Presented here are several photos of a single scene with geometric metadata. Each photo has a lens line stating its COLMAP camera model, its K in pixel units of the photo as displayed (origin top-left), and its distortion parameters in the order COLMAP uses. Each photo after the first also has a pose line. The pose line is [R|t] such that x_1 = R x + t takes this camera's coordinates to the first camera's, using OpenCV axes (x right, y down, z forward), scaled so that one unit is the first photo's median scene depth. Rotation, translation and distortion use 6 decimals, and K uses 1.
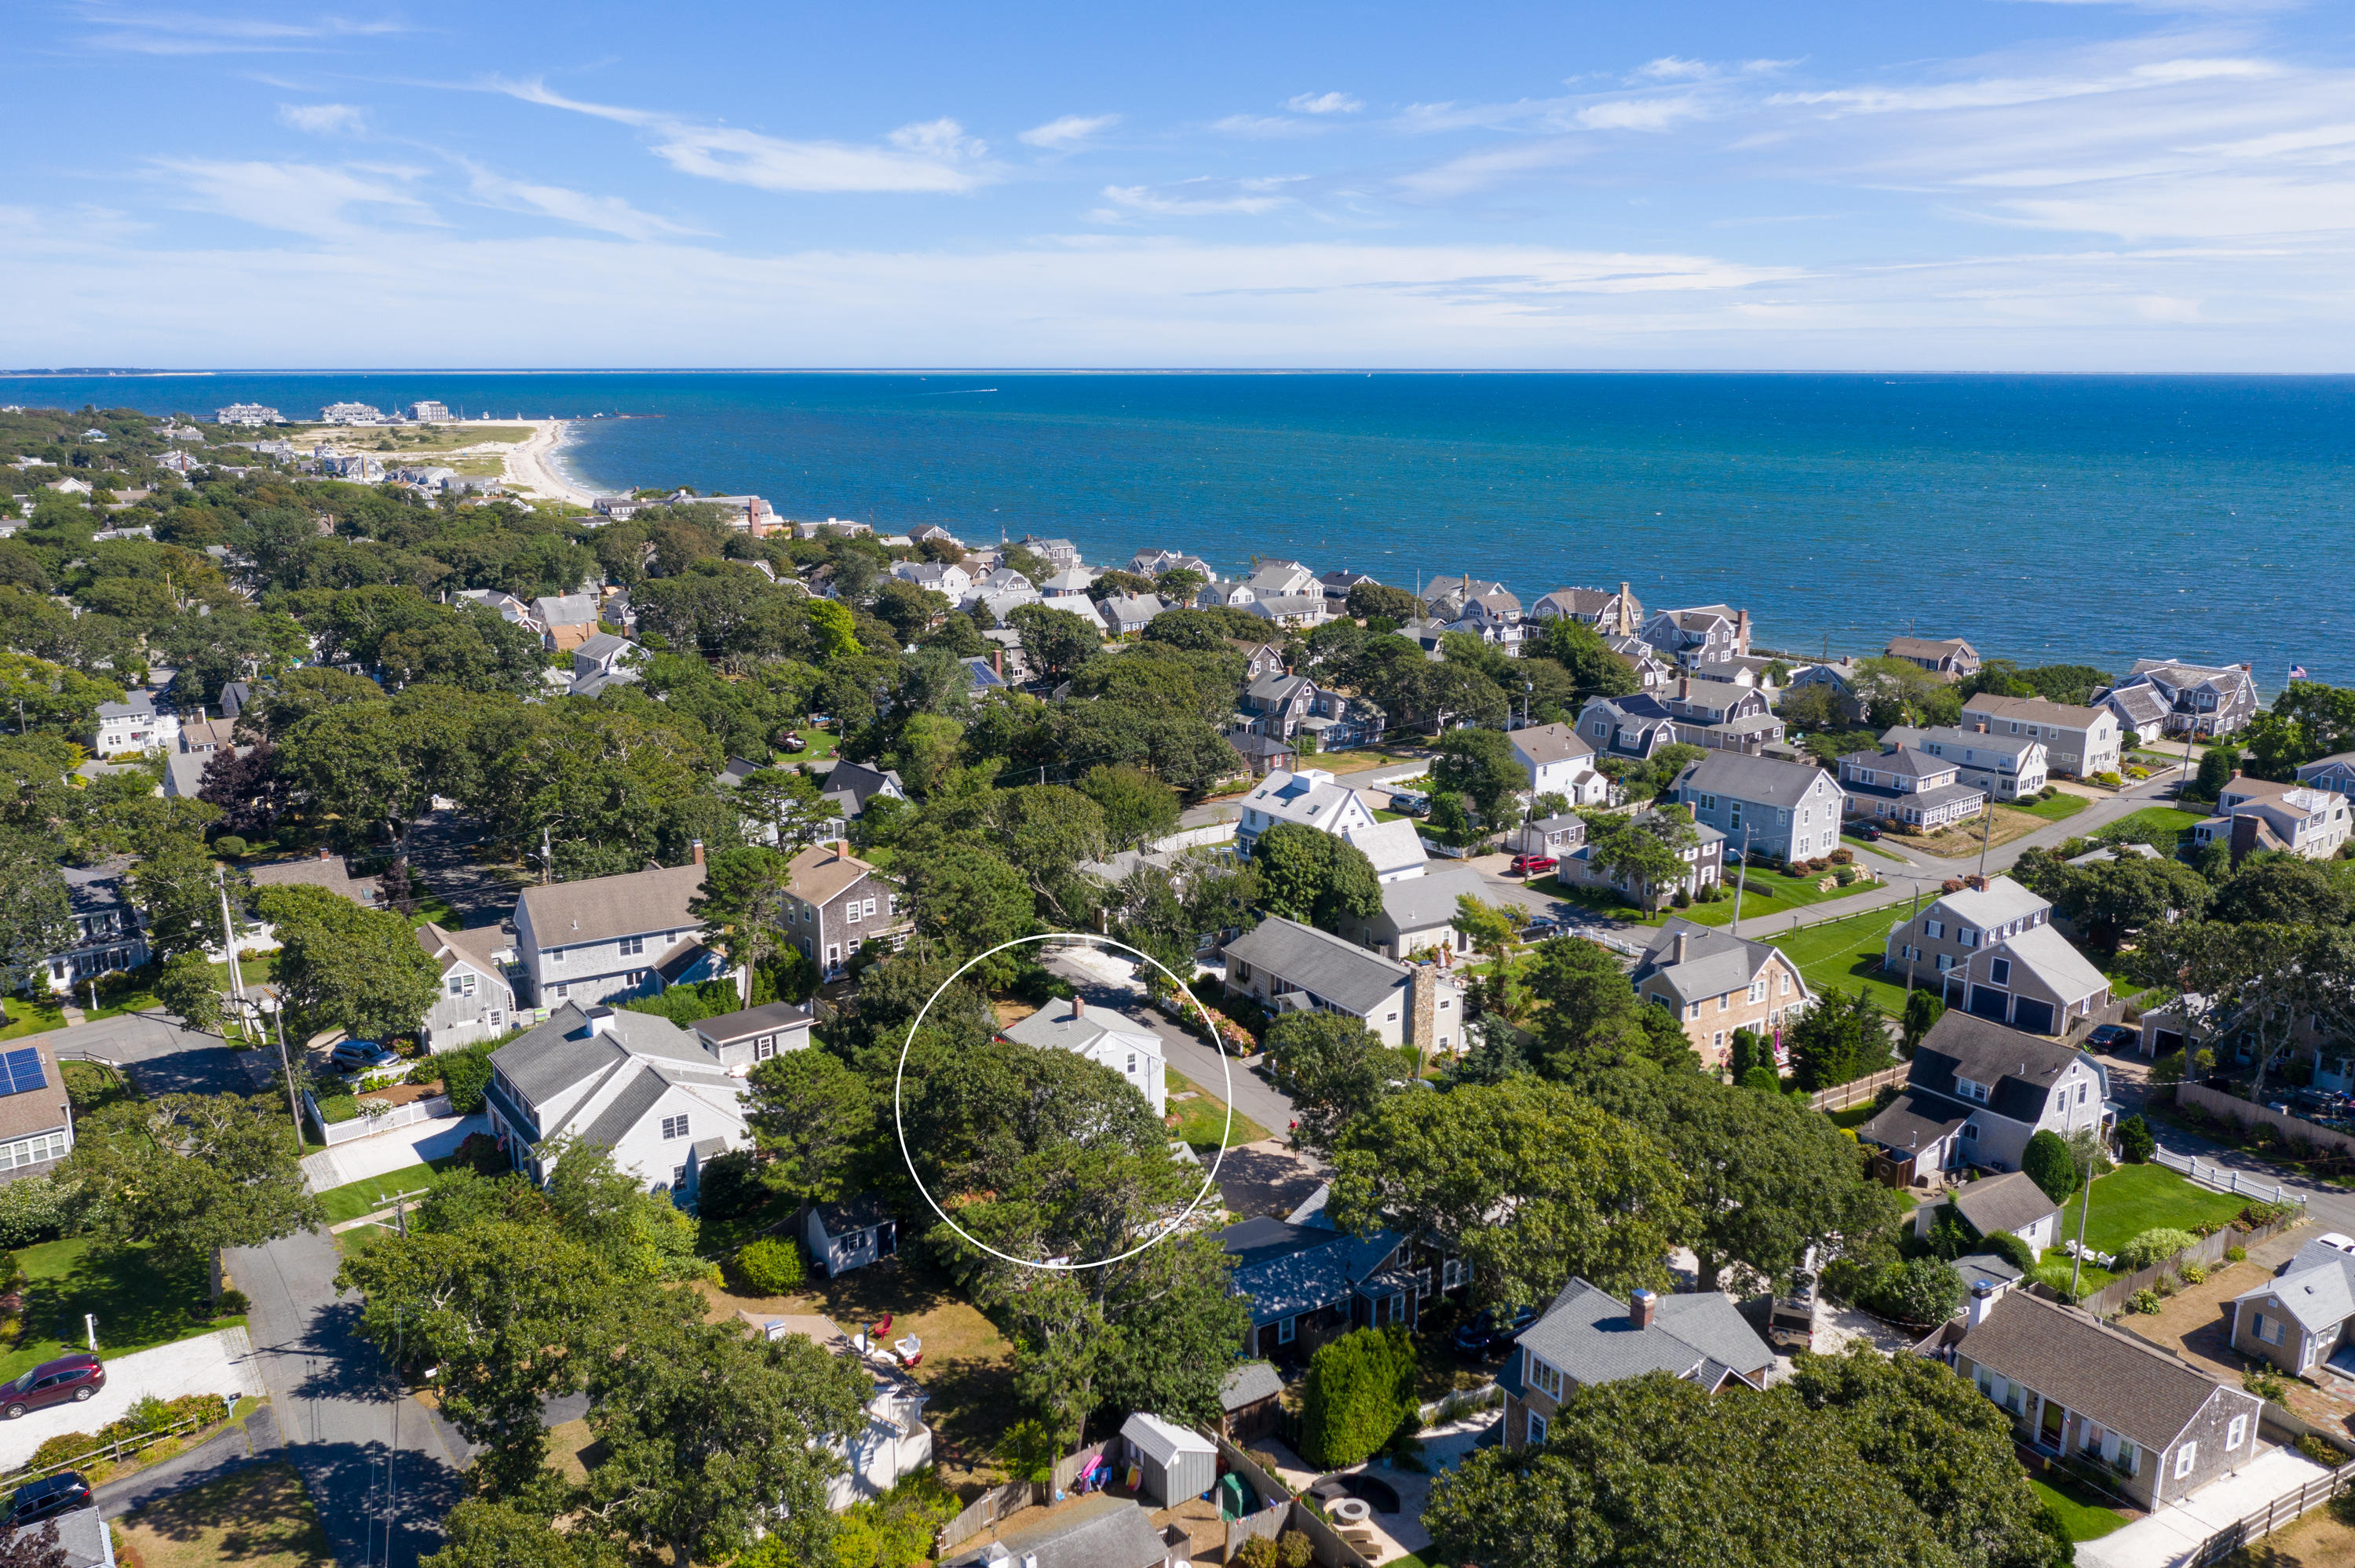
lens RADIAL K [[1946.6, 0, 1177.5], [0, 1946.6, 784.0], [0, 0, 1]] dist [-0.010148, 0.006054]
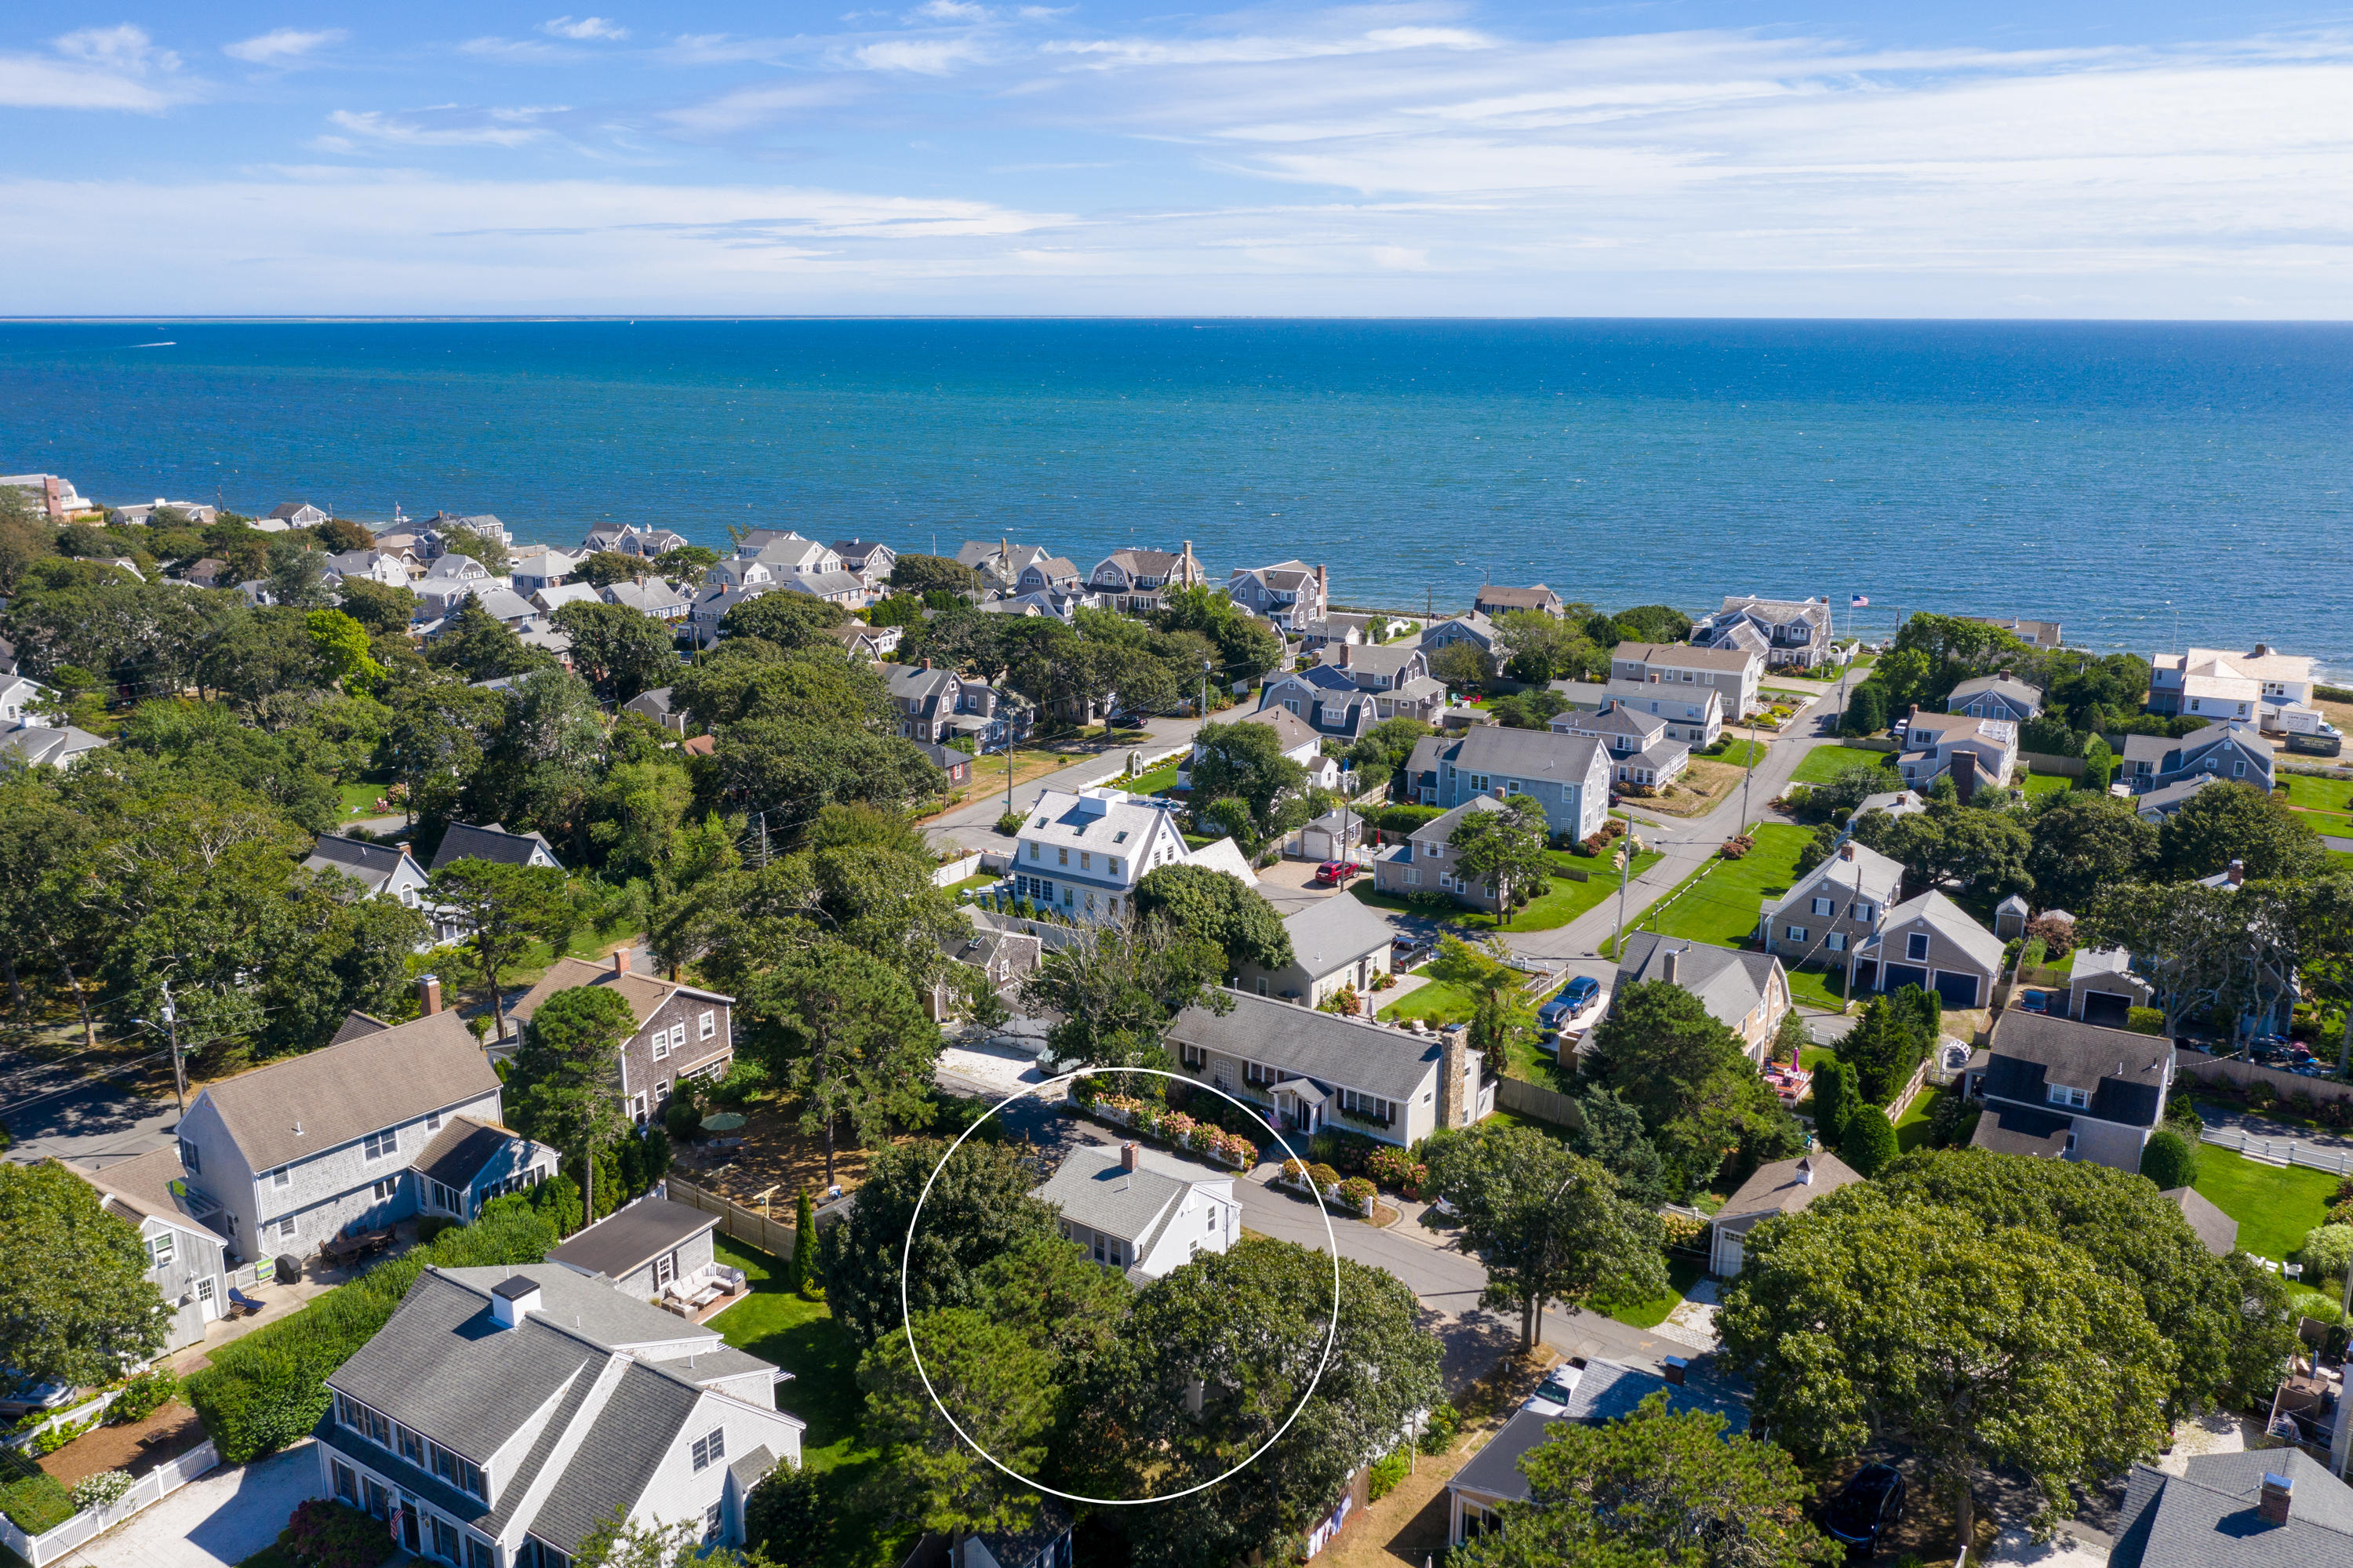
lens RADIAL K [[1945.3, 0, 1176.5], [0, 1945.3, 784.0], [0, 0, 1]] dist [-0.010148, 0.006054]
pose [[0.928641, -0.087785, 0.360445, -0.131953], [0.078258, 0.996091, 0.040971, -0.026646], [-0.362632, -0.009839, 0.931880, 0.128900]]
